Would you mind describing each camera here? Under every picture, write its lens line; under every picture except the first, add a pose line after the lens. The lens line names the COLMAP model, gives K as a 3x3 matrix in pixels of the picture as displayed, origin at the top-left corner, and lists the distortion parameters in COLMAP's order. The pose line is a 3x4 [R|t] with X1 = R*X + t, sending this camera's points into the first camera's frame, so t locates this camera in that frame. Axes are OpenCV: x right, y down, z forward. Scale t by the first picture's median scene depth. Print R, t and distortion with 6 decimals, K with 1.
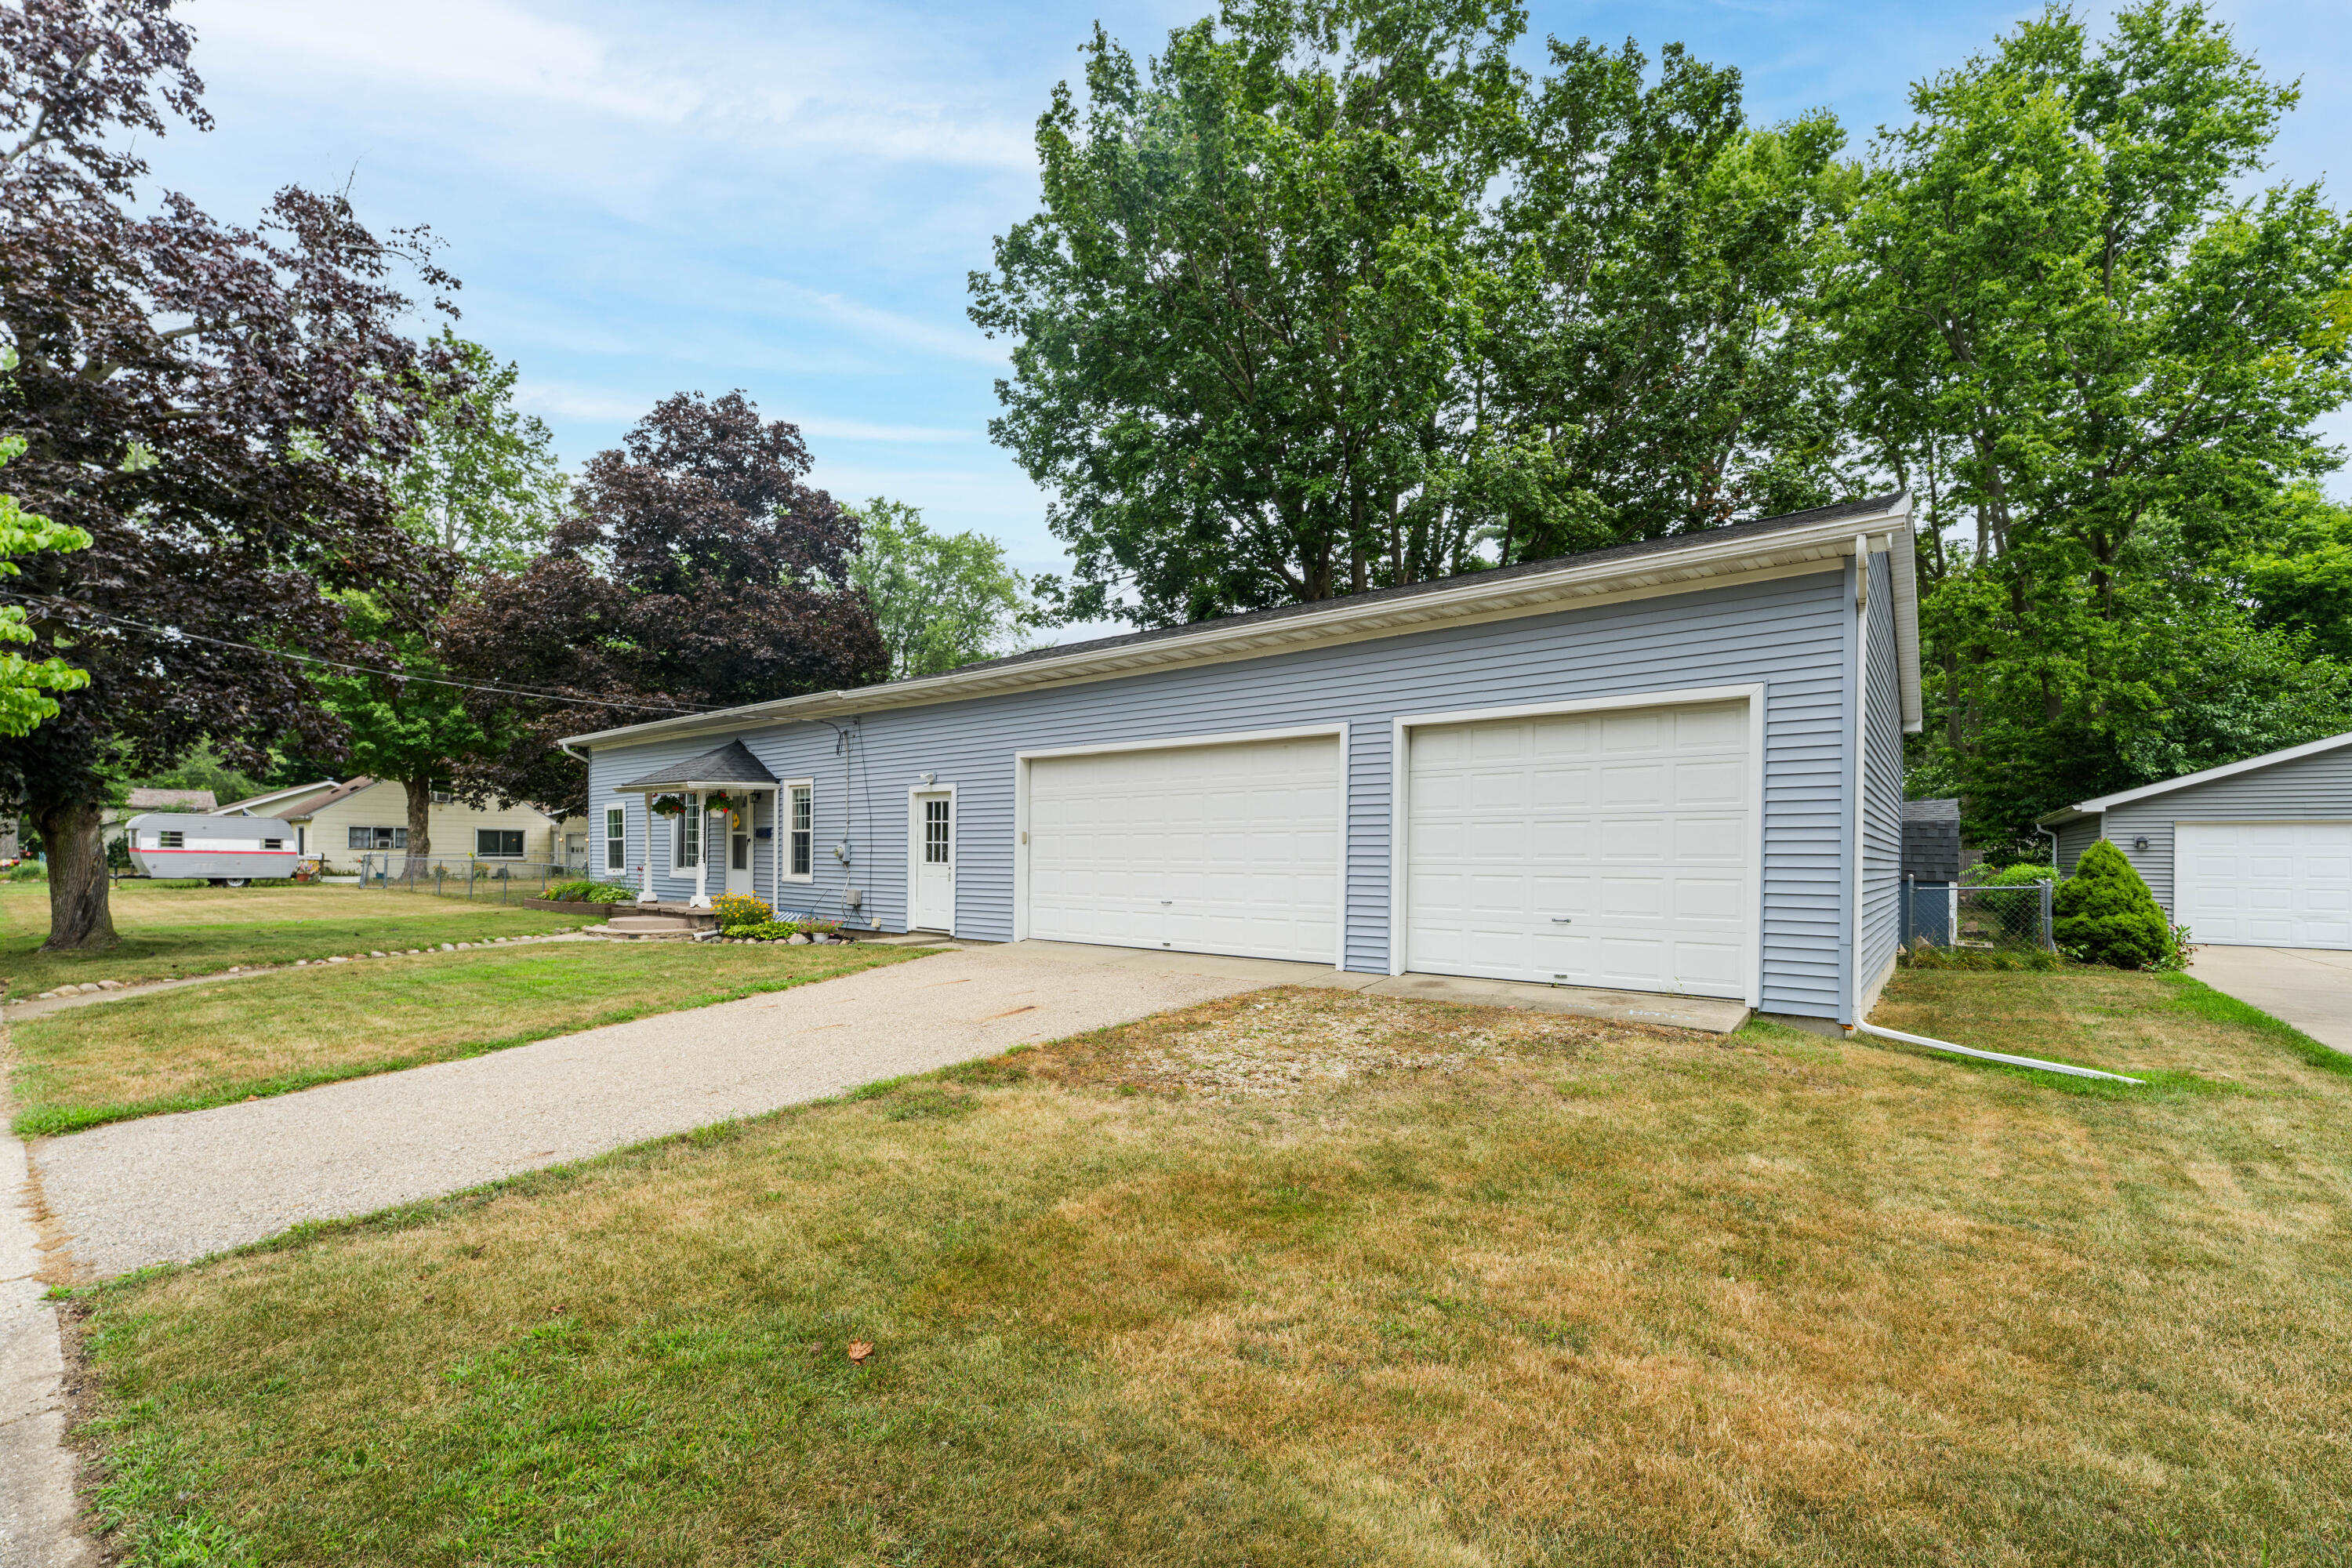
lens RADIAL K [[974.6, 0, 1192.2], [0, 974.6, 861.2], [0, 0, 1]] dist [0.000307, -0.000235]
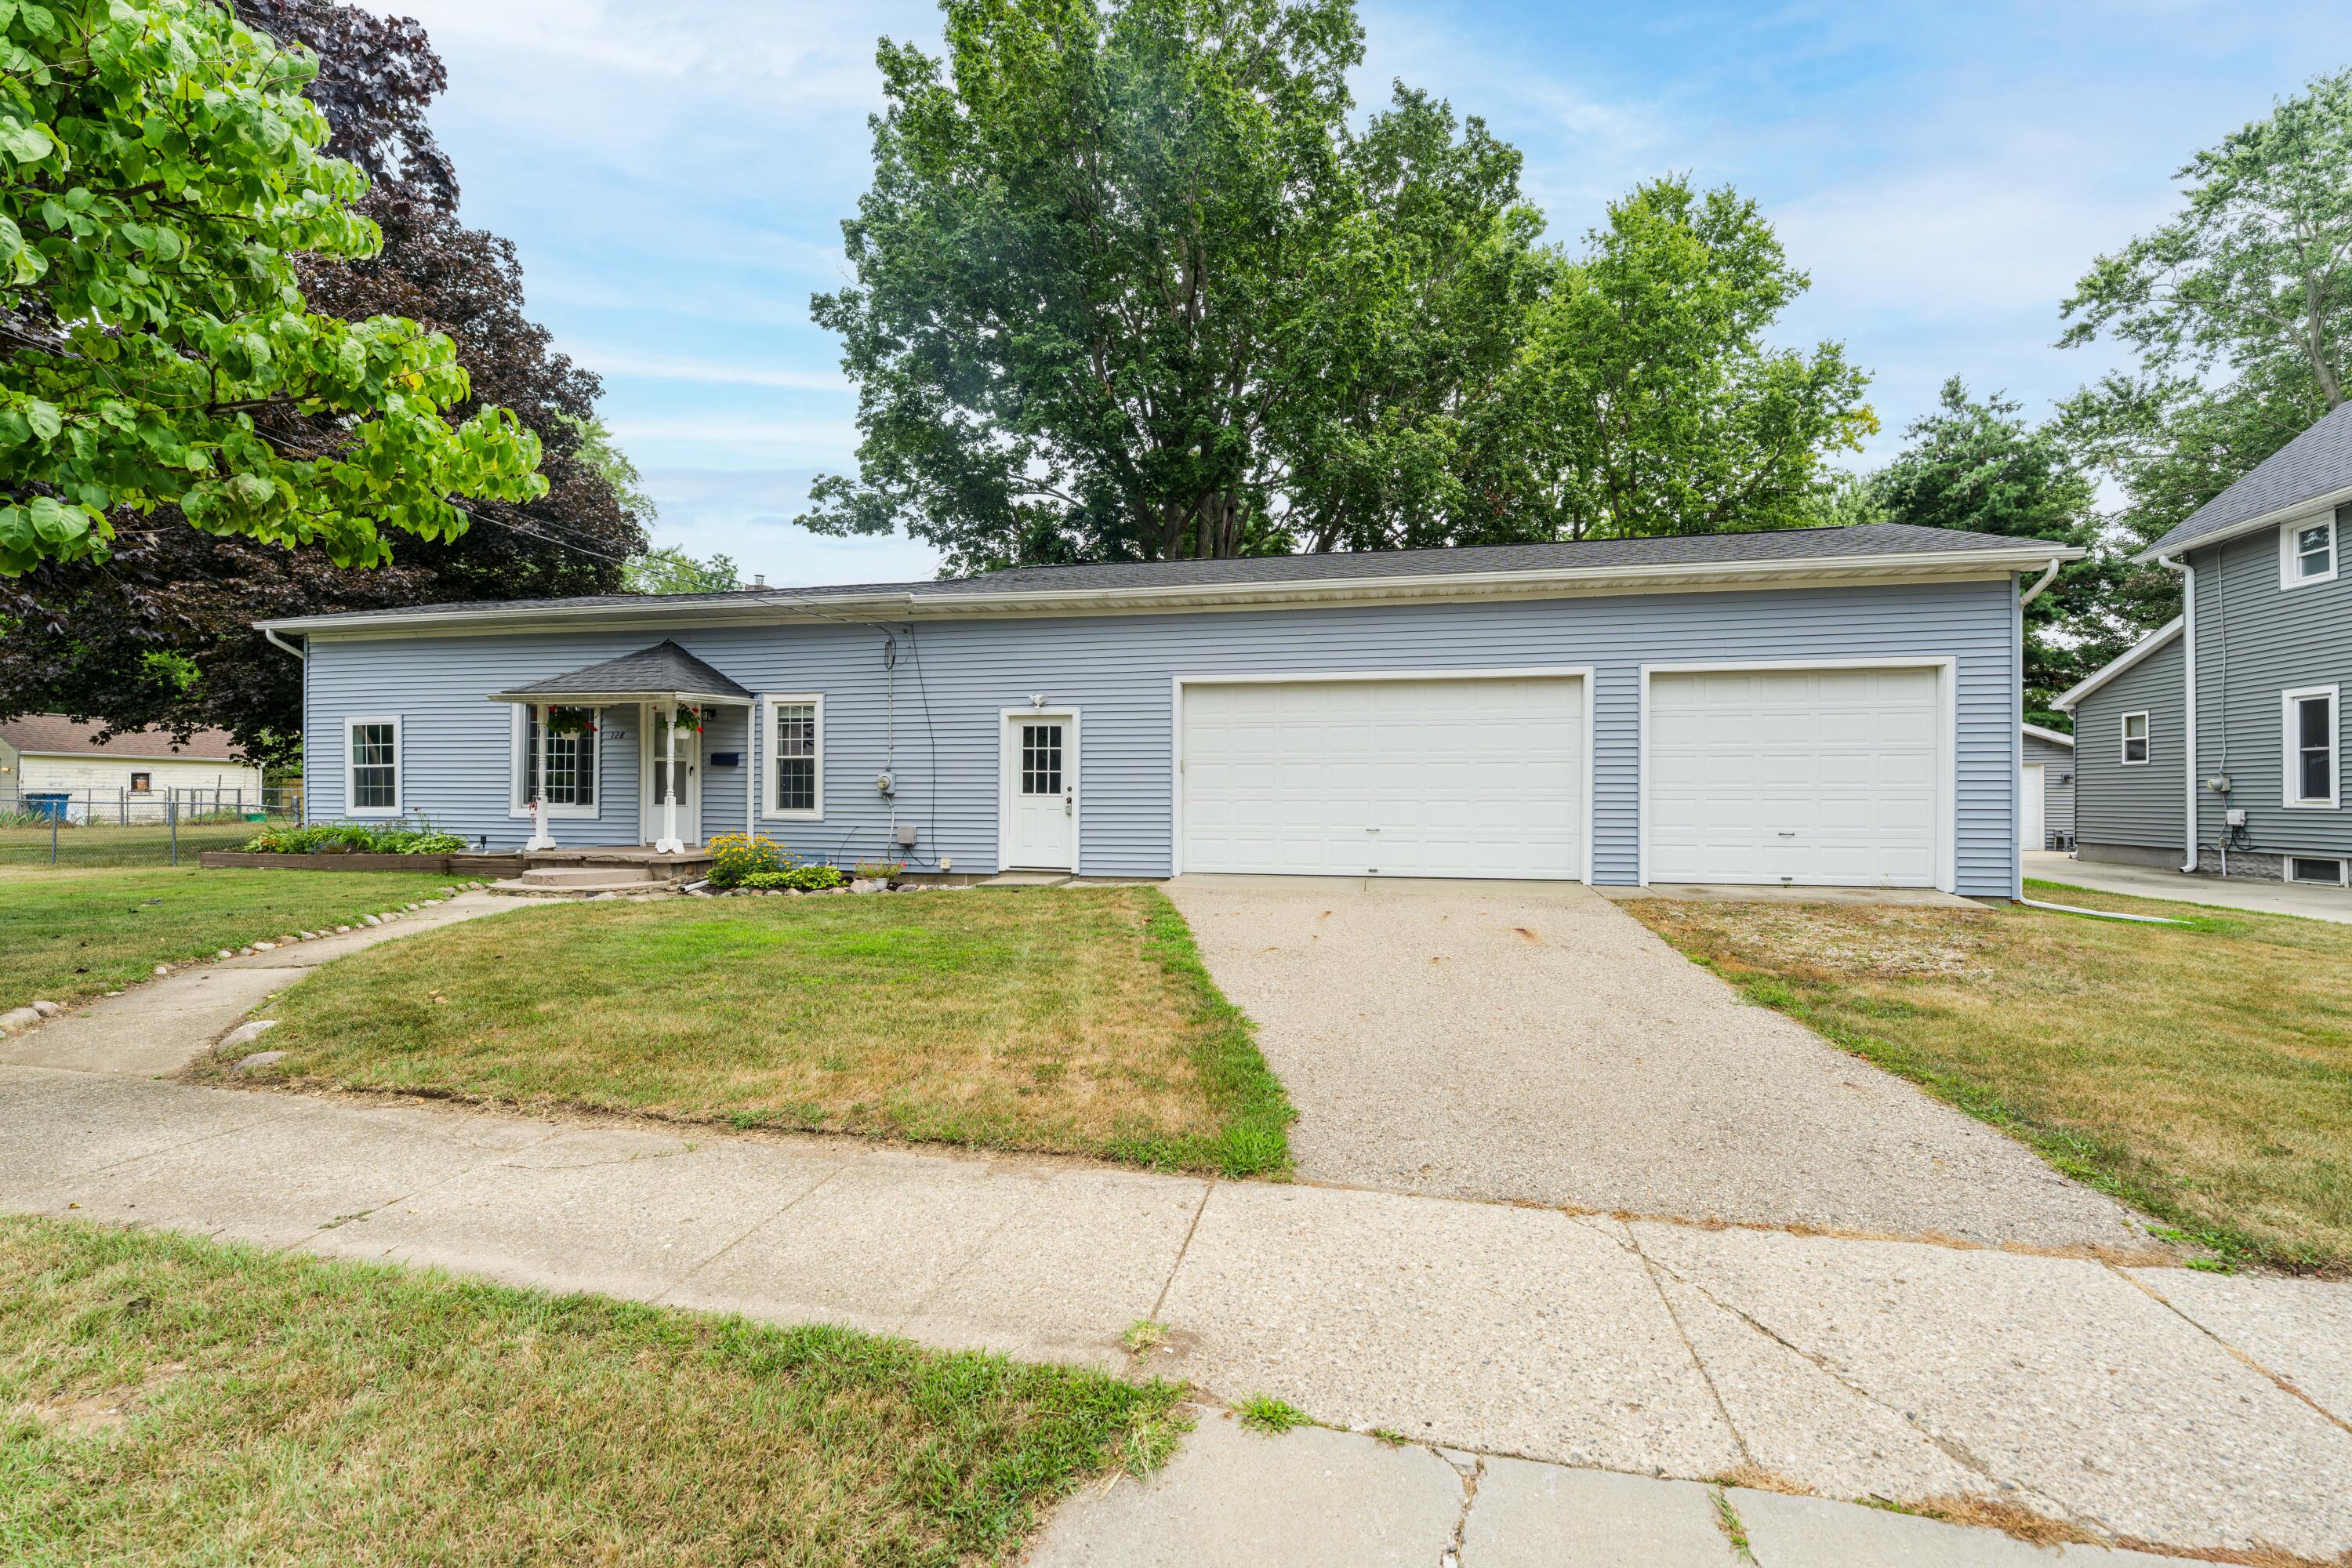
lens RADIAL K [[961.1, 0, 1174.0], [0, 961.1, 795.8], [0, 0, 1]] dist [-0.000378, 0.000188]
pose [[0.895557, -0.003875, 0.444929, -0.465033], [0.005578, 0.999981, -0.002517, 0.005248], [-0.444911, 0.004736, 0.895562, 0.128068]]
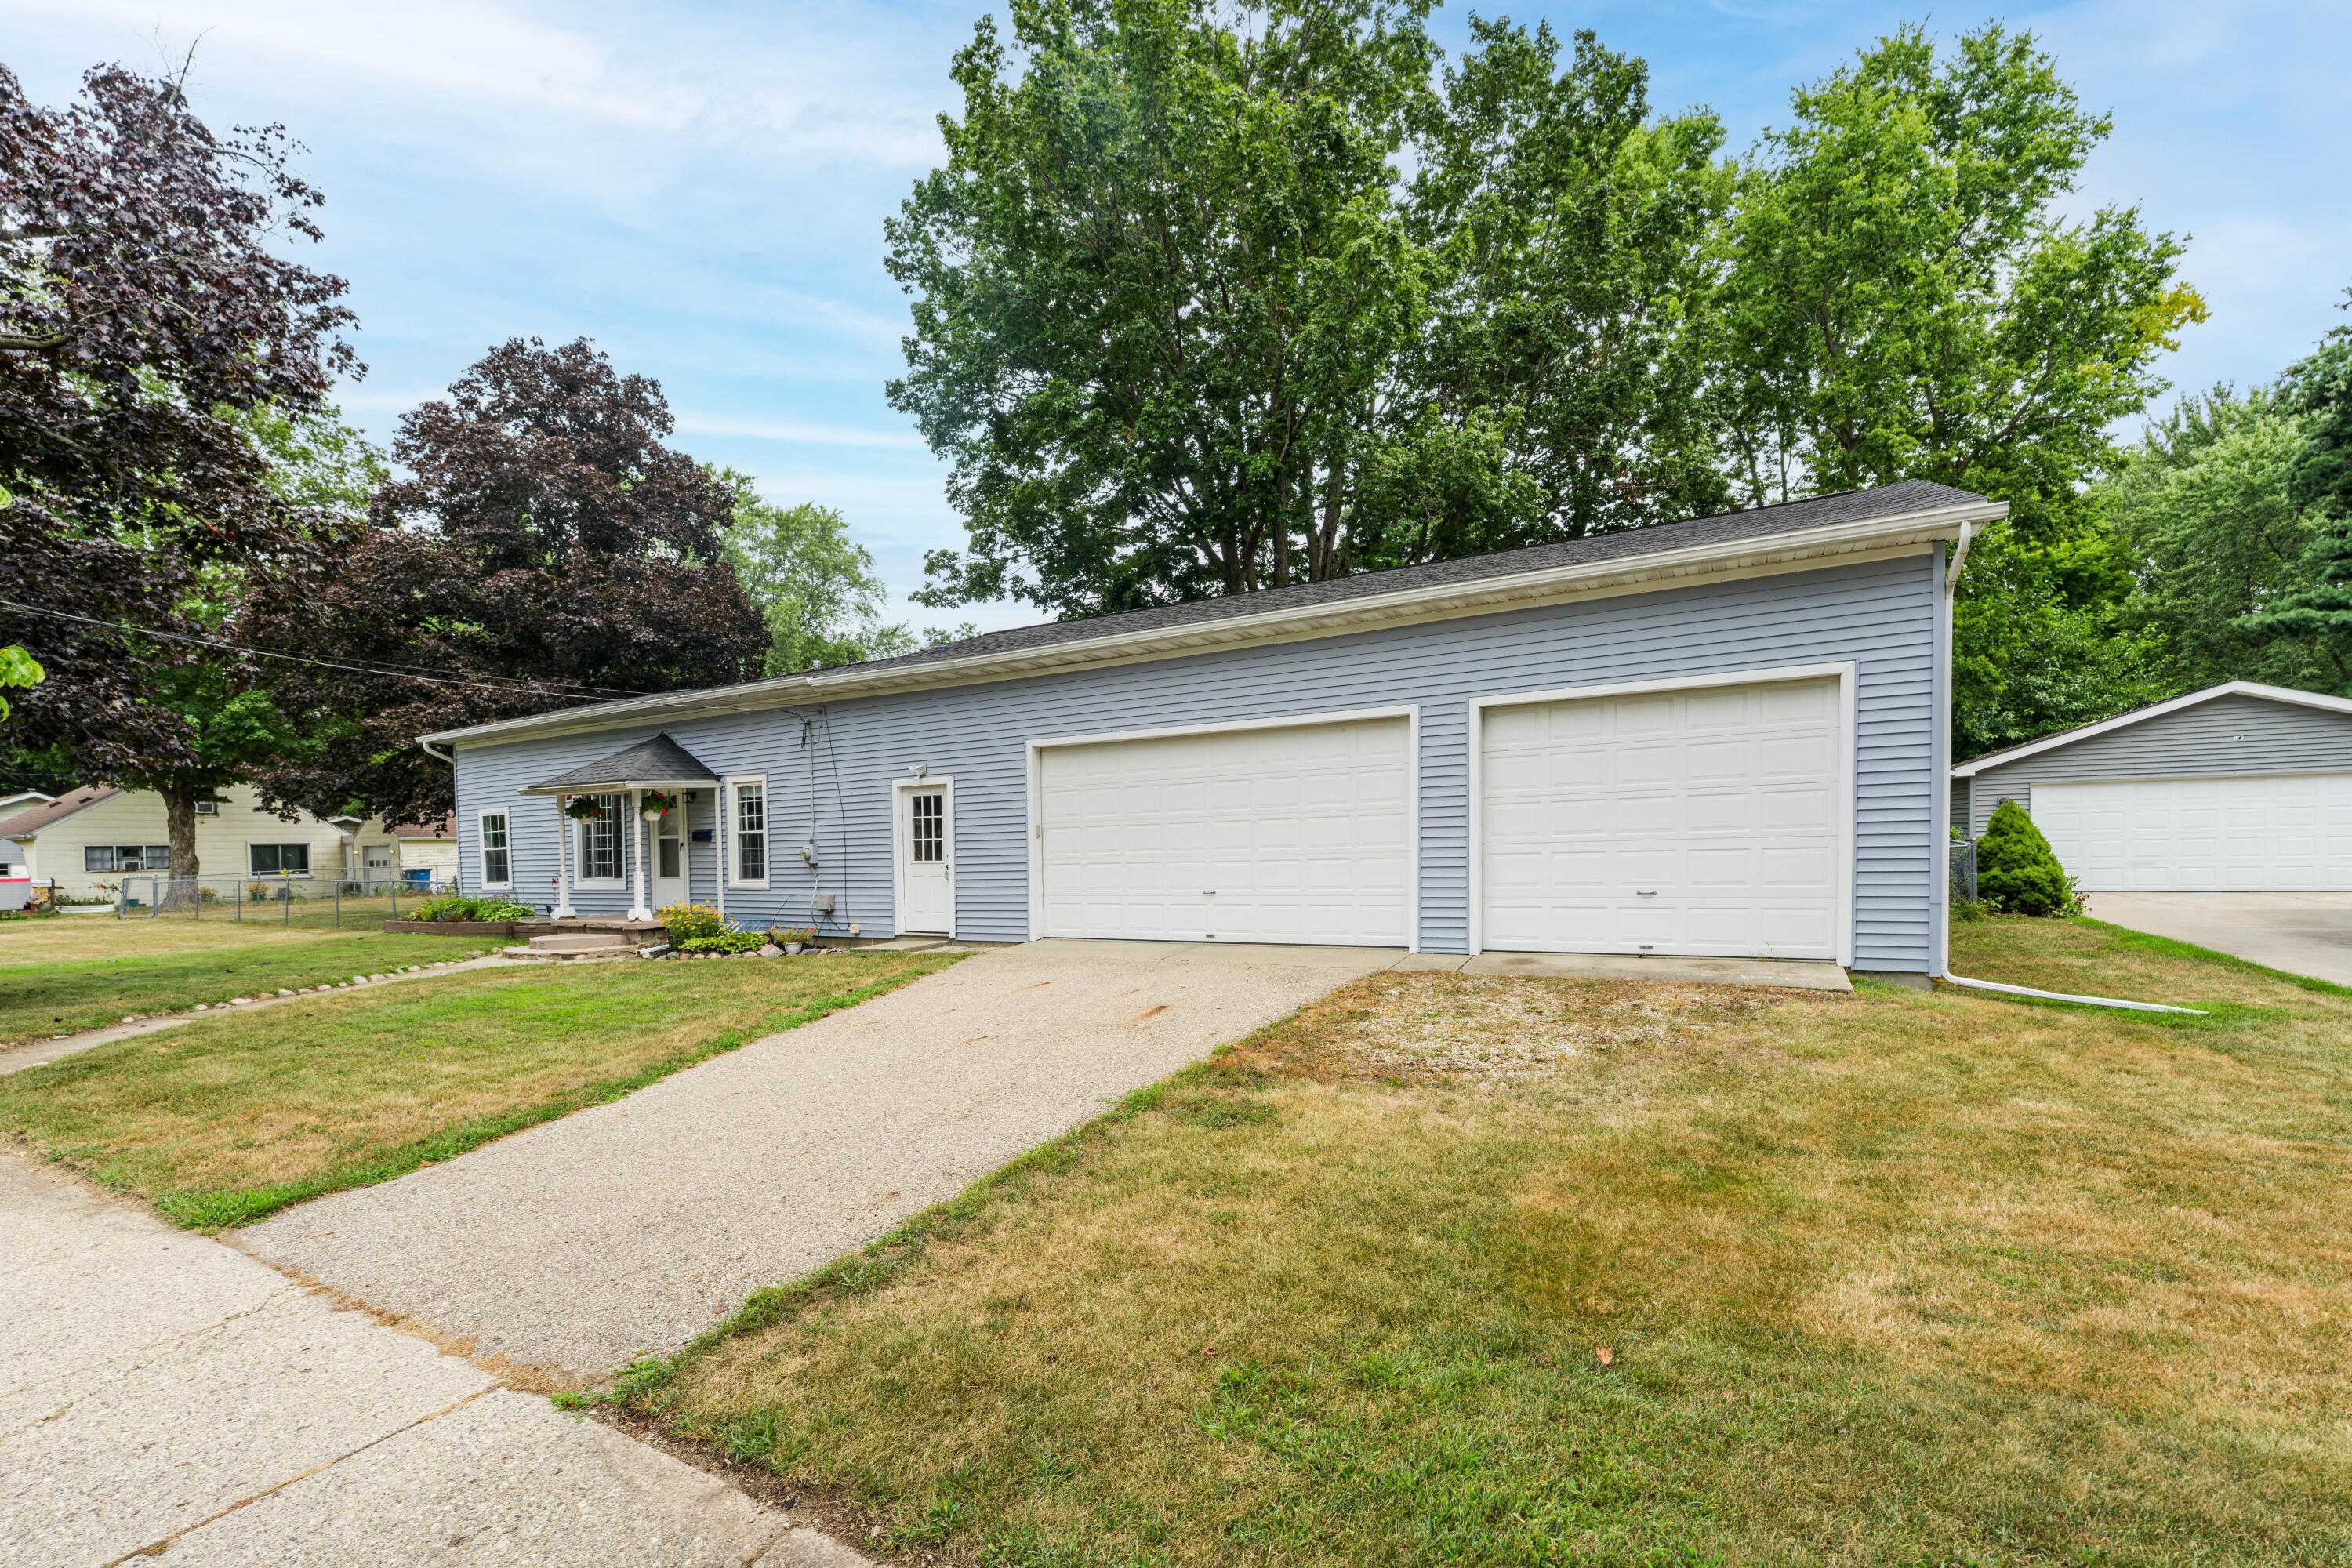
lens RADIAL K [[1000.9, 0, 1176.2], [0, 1000.9, 875.5], [0, 0, 1]] dist [-0.001570, 0.000837]
pose [[0.987924, -0.039715, 0.149763, -0.146120], [0.035752, 0.998938, 0.029063, -0.003563], [-0.150758, -0.023358, 0.988295, 0.013951]]
